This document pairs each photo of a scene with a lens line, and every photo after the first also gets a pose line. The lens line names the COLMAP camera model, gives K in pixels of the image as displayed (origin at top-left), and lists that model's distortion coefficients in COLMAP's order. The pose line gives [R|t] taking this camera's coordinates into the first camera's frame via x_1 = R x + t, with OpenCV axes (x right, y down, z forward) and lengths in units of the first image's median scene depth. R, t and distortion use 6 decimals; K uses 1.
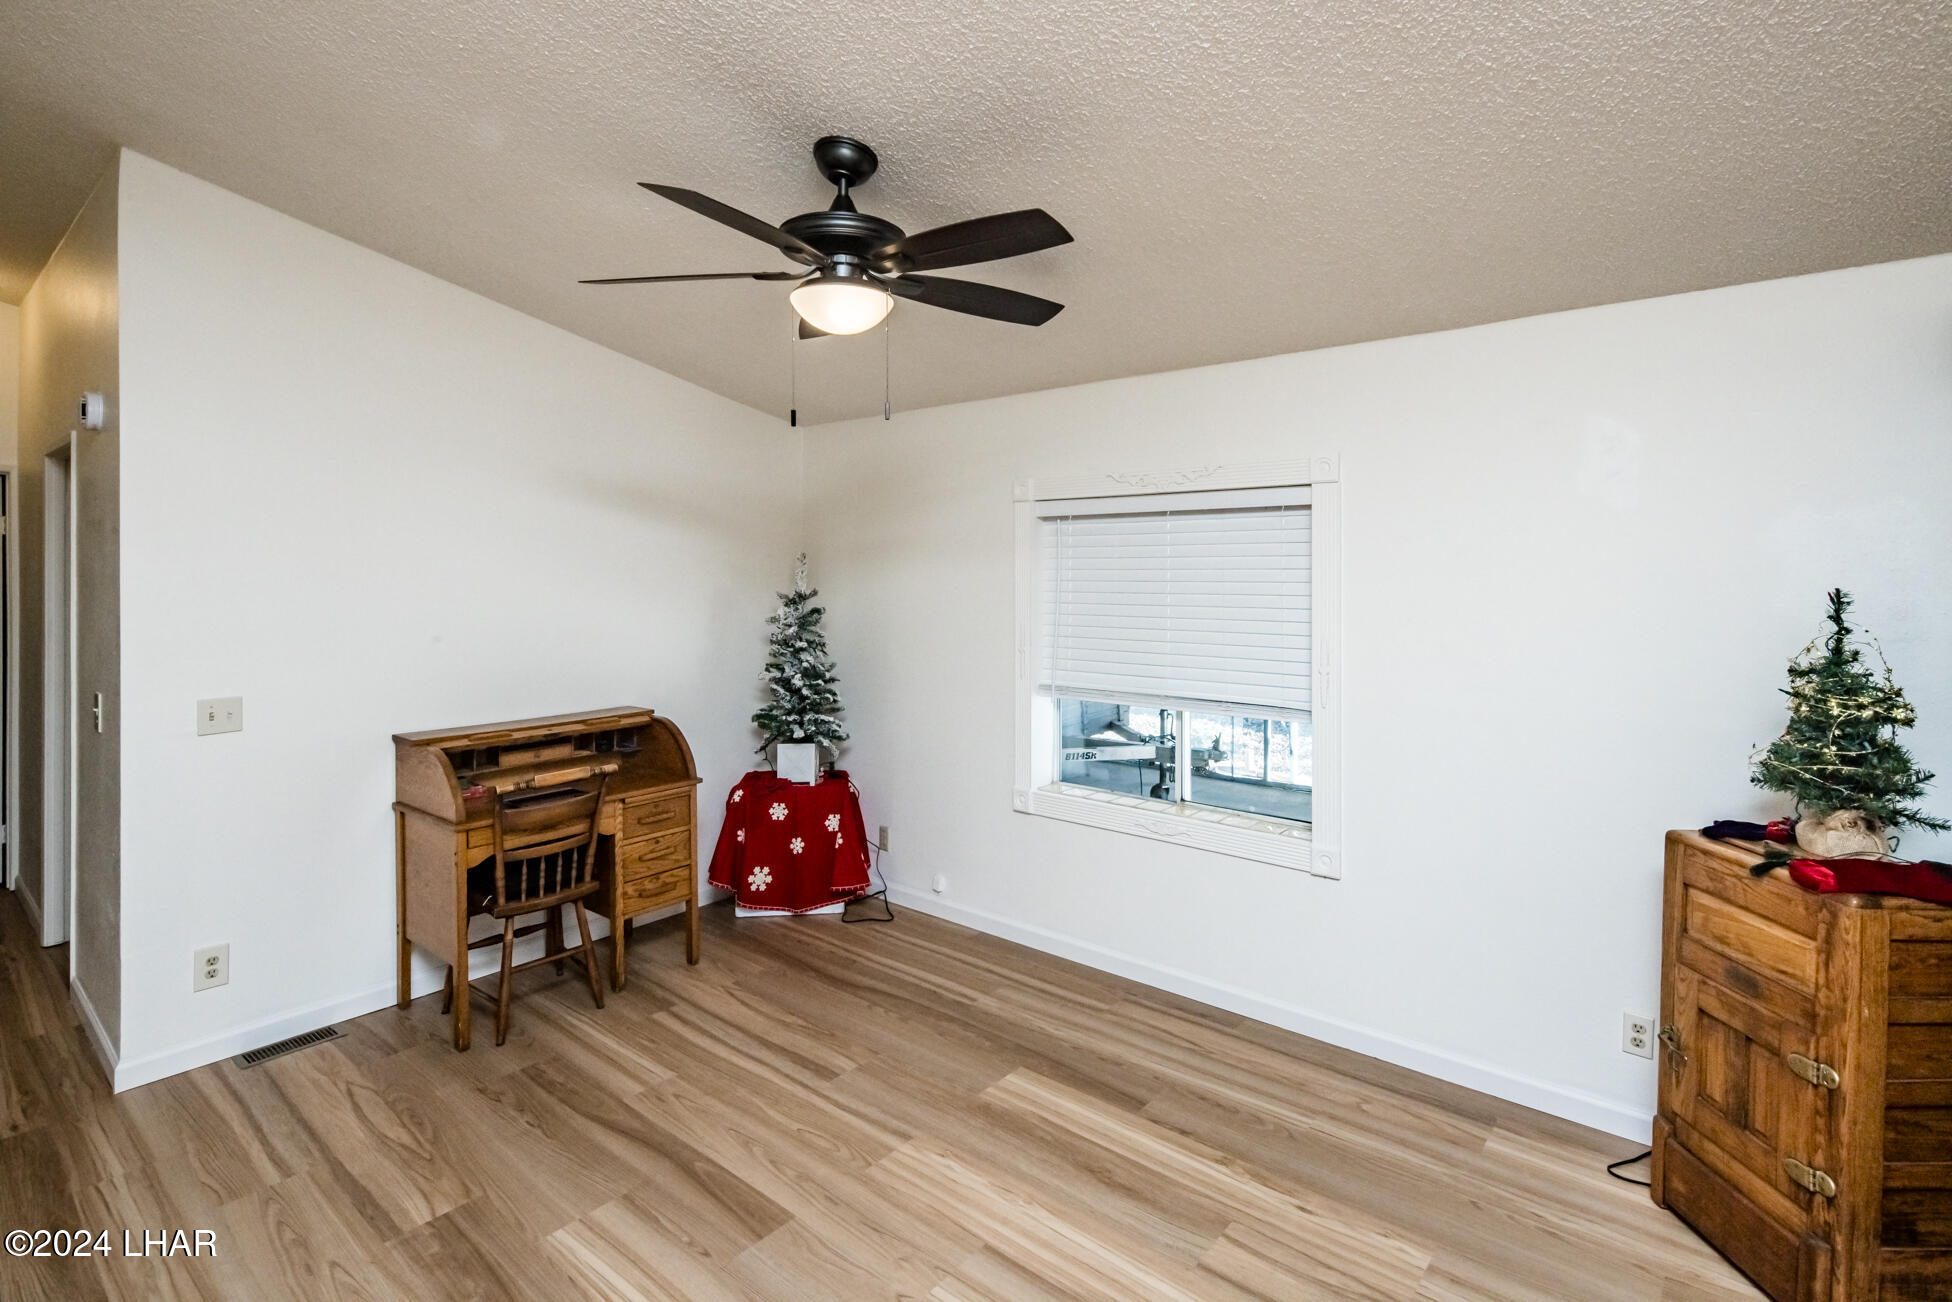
lens RADIAL K [[948.8, 0, 981.4], [0, 948.8, 566.8], [0, 0, 1]] dist [0.000989, -0.000587]
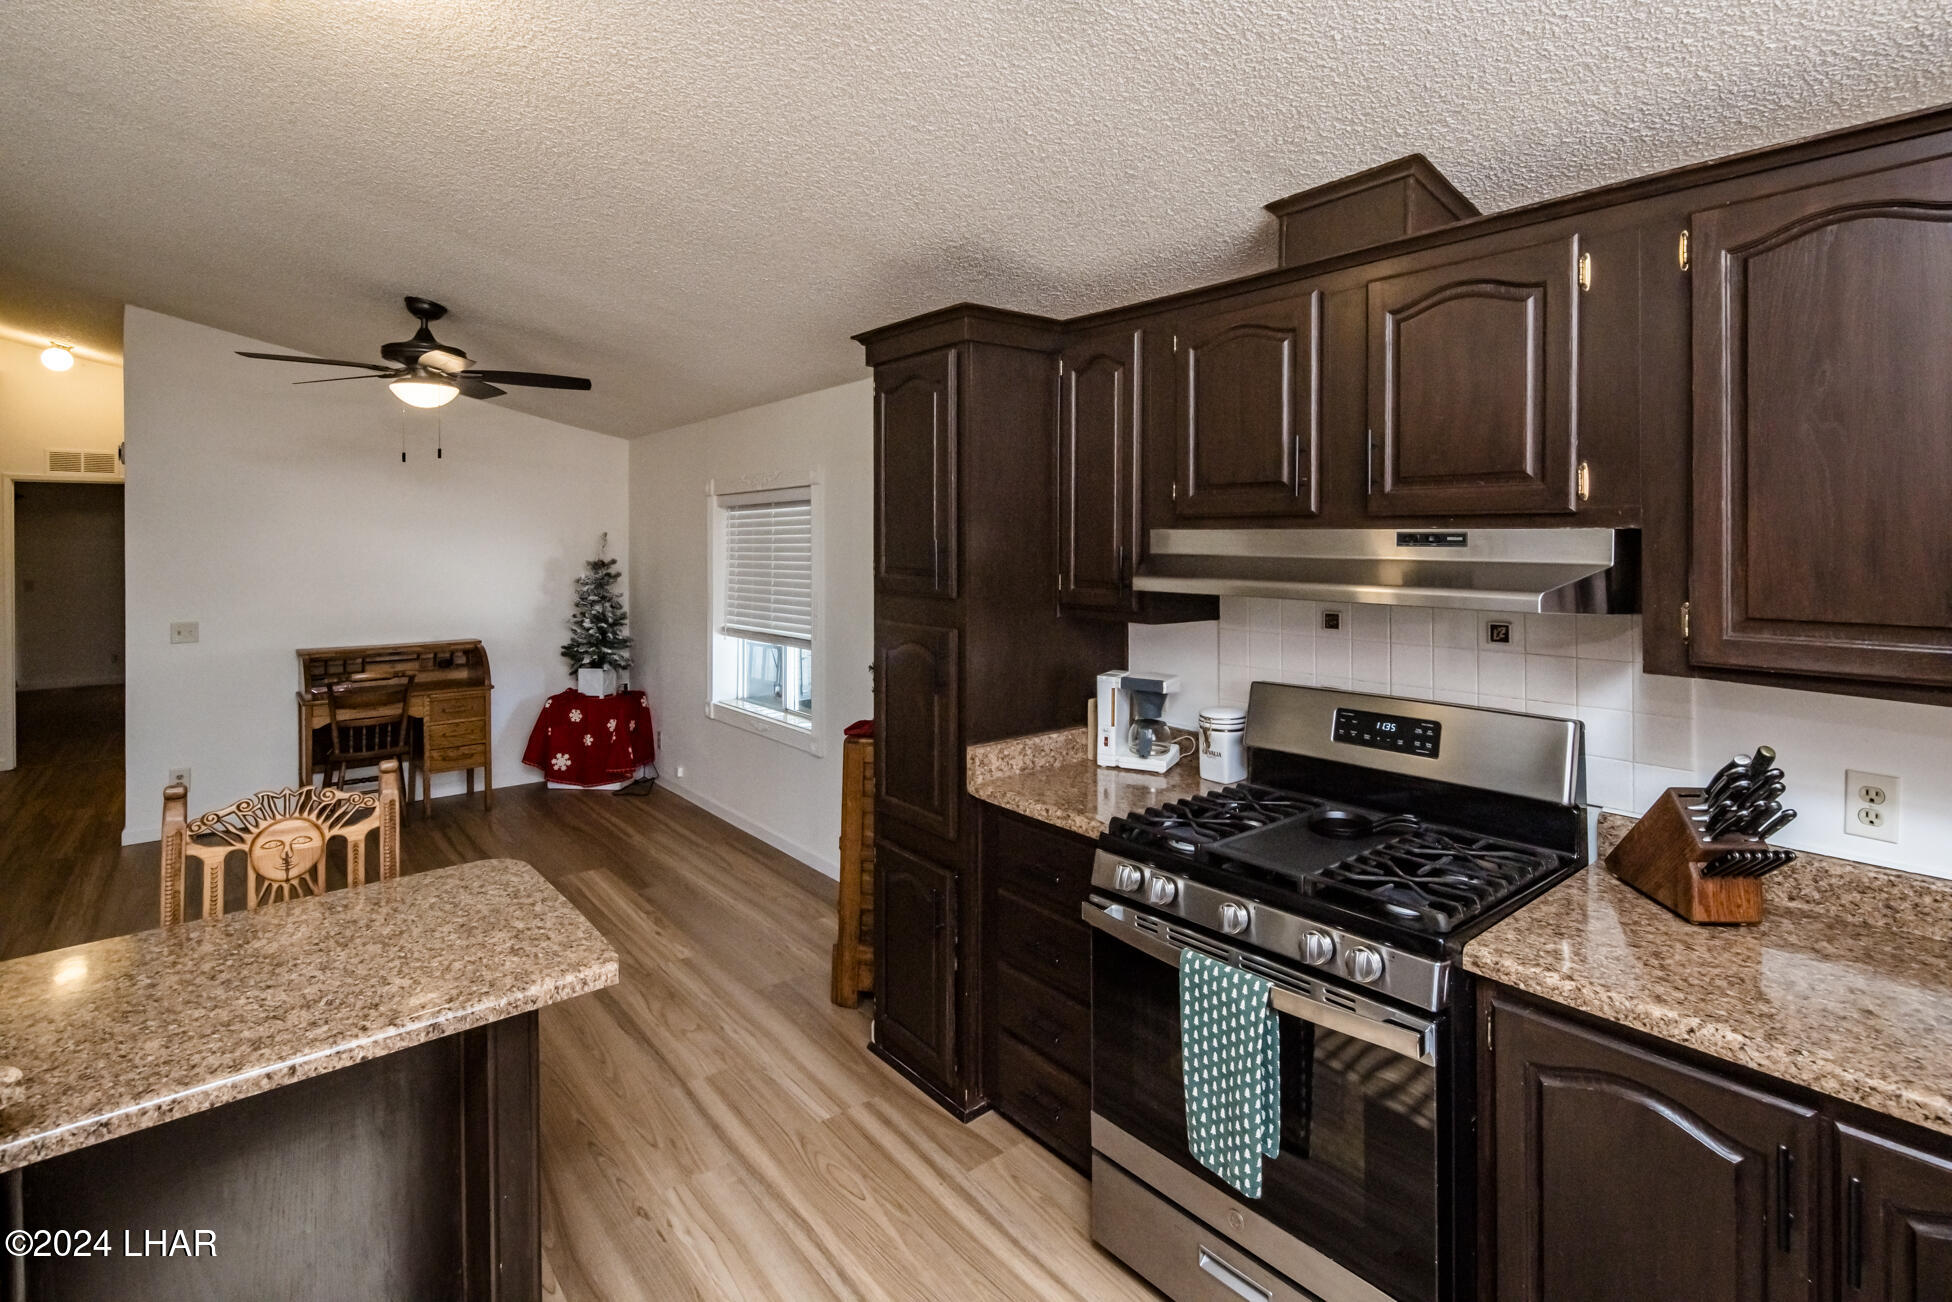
lens RADIAL K [[948.8, 0, 972.5], [0, 948.8, 543.2], [0, 0, 1]] dist [0.000989, -0.000587]
pose [[0.981214, -0.001371, -0.192919, 1.150185], [0.002167, 0.999990, 0.003918, -0.005957], [0.192912, -0.004263, 0.981207, -0.489582]]
